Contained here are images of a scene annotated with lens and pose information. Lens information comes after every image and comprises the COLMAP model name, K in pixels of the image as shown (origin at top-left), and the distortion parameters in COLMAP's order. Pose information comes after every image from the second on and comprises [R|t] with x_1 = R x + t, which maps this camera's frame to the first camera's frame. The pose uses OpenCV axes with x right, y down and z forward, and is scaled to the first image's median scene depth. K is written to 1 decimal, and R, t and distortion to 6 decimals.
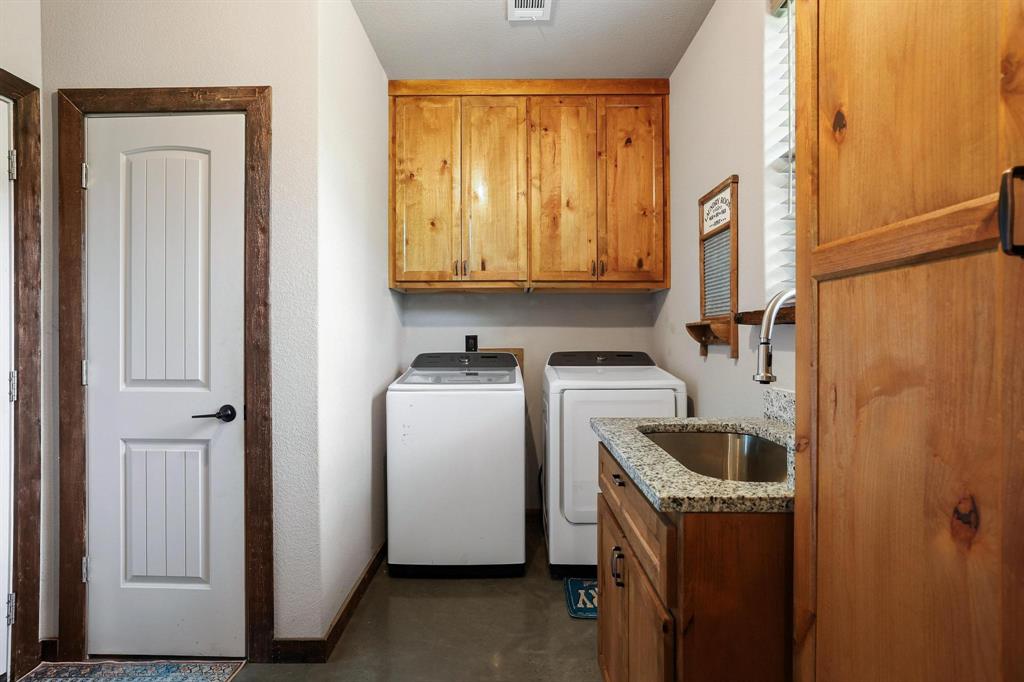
lens RADIAL K [[521.9, 0, 510.8], [0, 521.9, 339.4], [0, 0, 1]] dist [-0.012750, -0.000815]
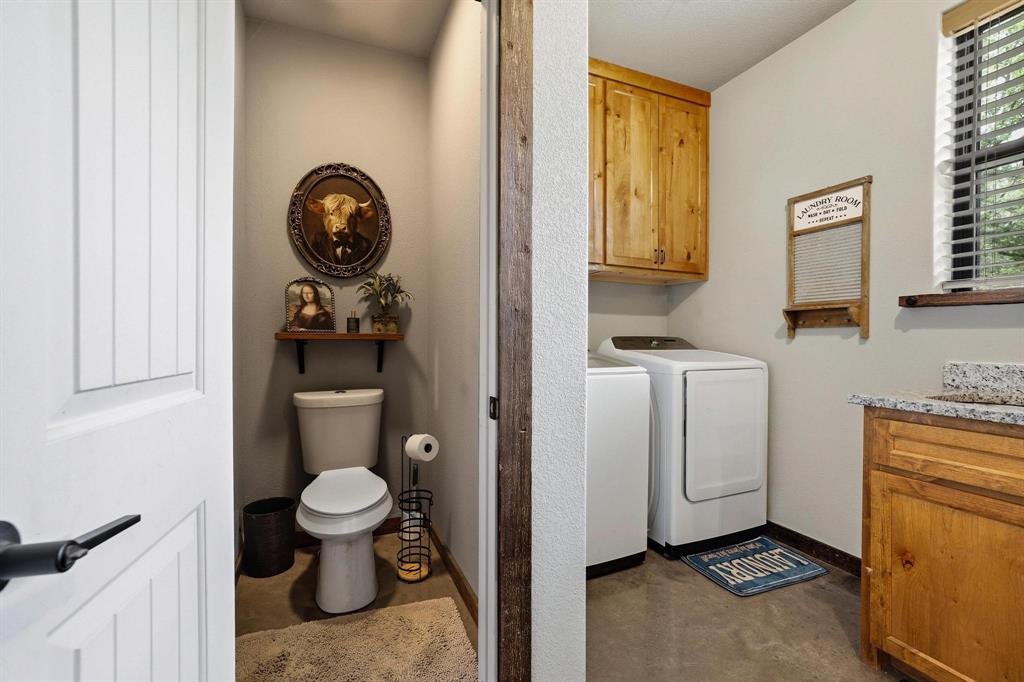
lens RADIAL K [[434.8, 0, 515.0], [0, 434.8, 342.5], [0, 0, 1]] dist [-0.016320, 0.001254]
pose [[0.923544, 0.004776, 0.383463, -0.437763], [-0.009602, 0.999897, 0.010673, 0.029665], [-0.383373, -0.013539, 0.923494, 0.297483]]
